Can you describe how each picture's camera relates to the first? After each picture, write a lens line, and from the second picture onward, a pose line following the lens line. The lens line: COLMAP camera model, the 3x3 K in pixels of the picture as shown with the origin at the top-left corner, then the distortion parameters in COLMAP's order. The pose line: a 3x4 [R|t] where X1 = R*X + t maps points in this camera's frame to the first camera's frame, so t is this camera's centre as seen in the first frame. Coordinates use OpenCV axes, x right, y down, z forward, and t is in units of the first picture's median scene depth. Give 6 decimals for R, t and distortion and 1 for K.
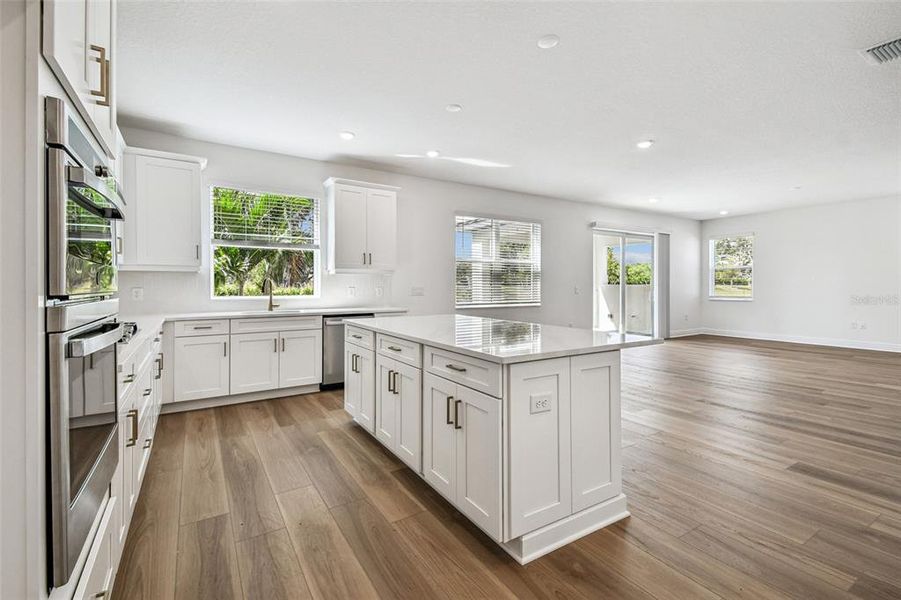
lens RADIAL K [[399.8, 0, 434.9], [0, 399.8, 296.1], [0, 0, 1]] dist [0.002597, -0.000083]
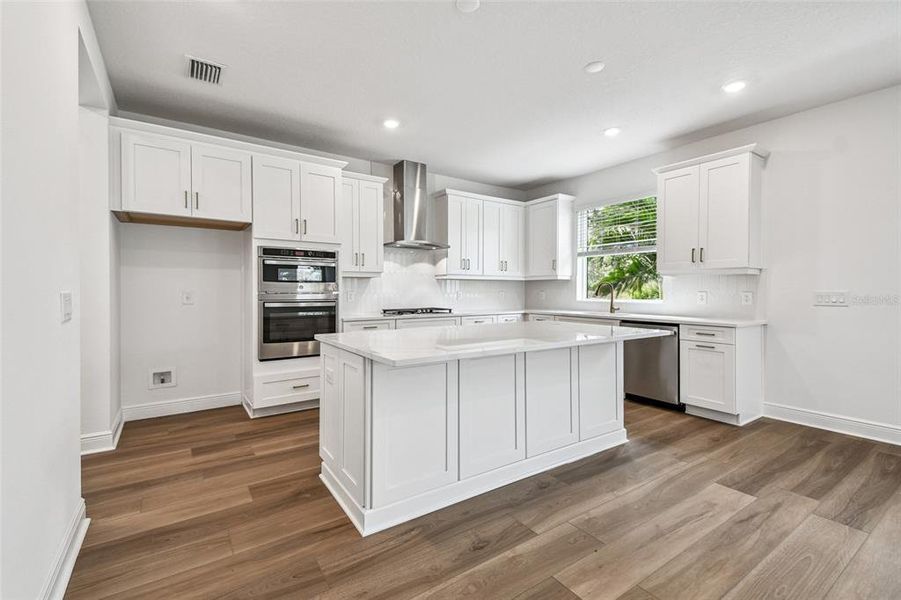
lens RADIAL K [[391.7, 0, 445.9], [0, 391.7, 293.0], [0, 0, 1]] dist [0.020832, -0.000223]
pose [[0.051792, 0.004185, -0.998649, 0.624322], [-0.018587, 0.999822, 0.003226, -0.012522], [0.998485, 0.018395, 0.051860, 0.502824]]
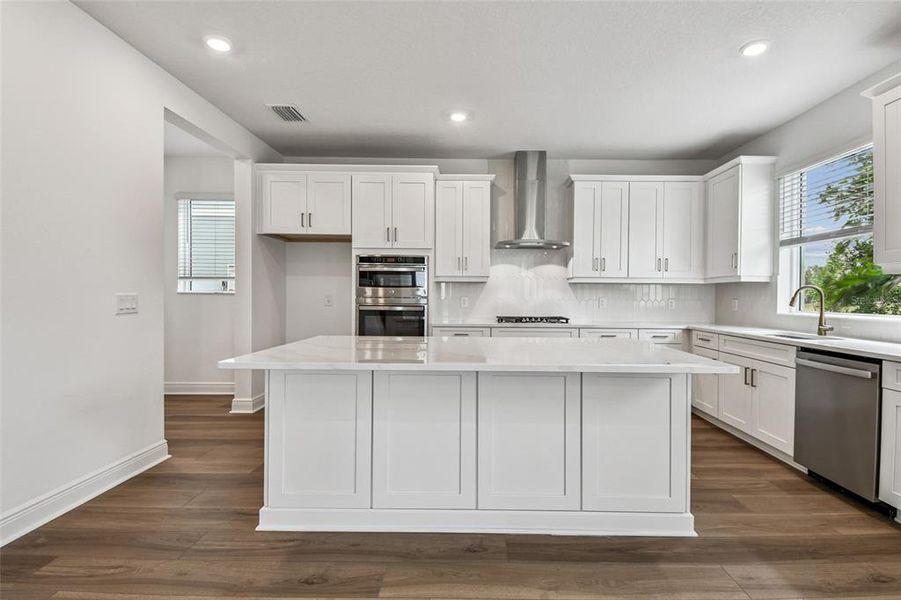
lens RADIAL K [[414.5, 0, 474.7], [0, 414.5, 297.8], [0, 0, 1]] dist [0.002110, -0.000375]
pose [[-0.512063, -0.002394, -0.858945, 0.478740], [-0.024970, 0.999615, 0.012100, -0.019023], [0.858585, 0.027643, -0.511925, 0.863172]]
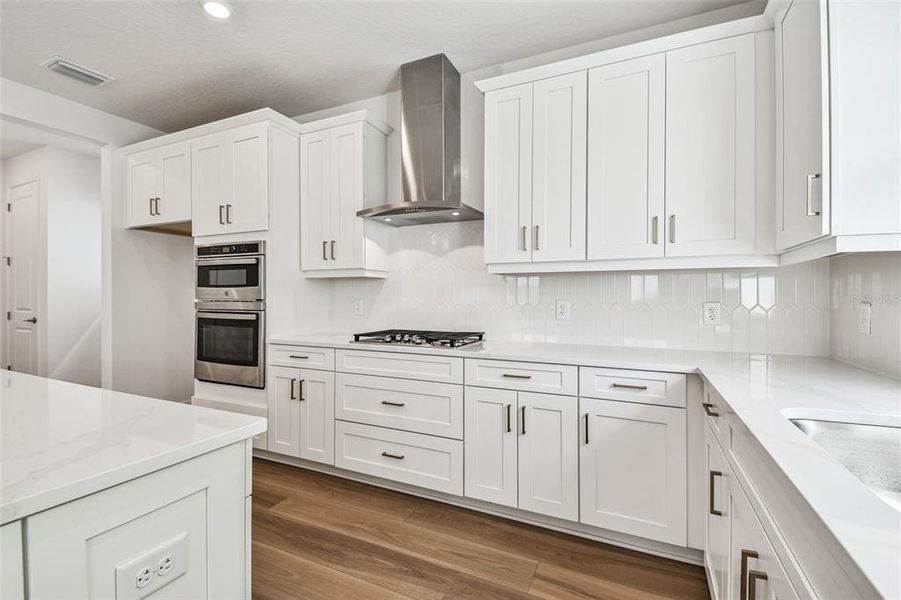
lens RADIAL K [[405.7, 0, 450.5], [0, 405.7, 300.0], [0, 0, 1]] dist [0.023148, -0.022357]
pose [[-0.828402, -0.002976, -0.560127, -0.137013], [-0.015570, 0.999722, 0.017715, -0.023049], [0.559918, 0.023396, -0.828218, 0.981024]]
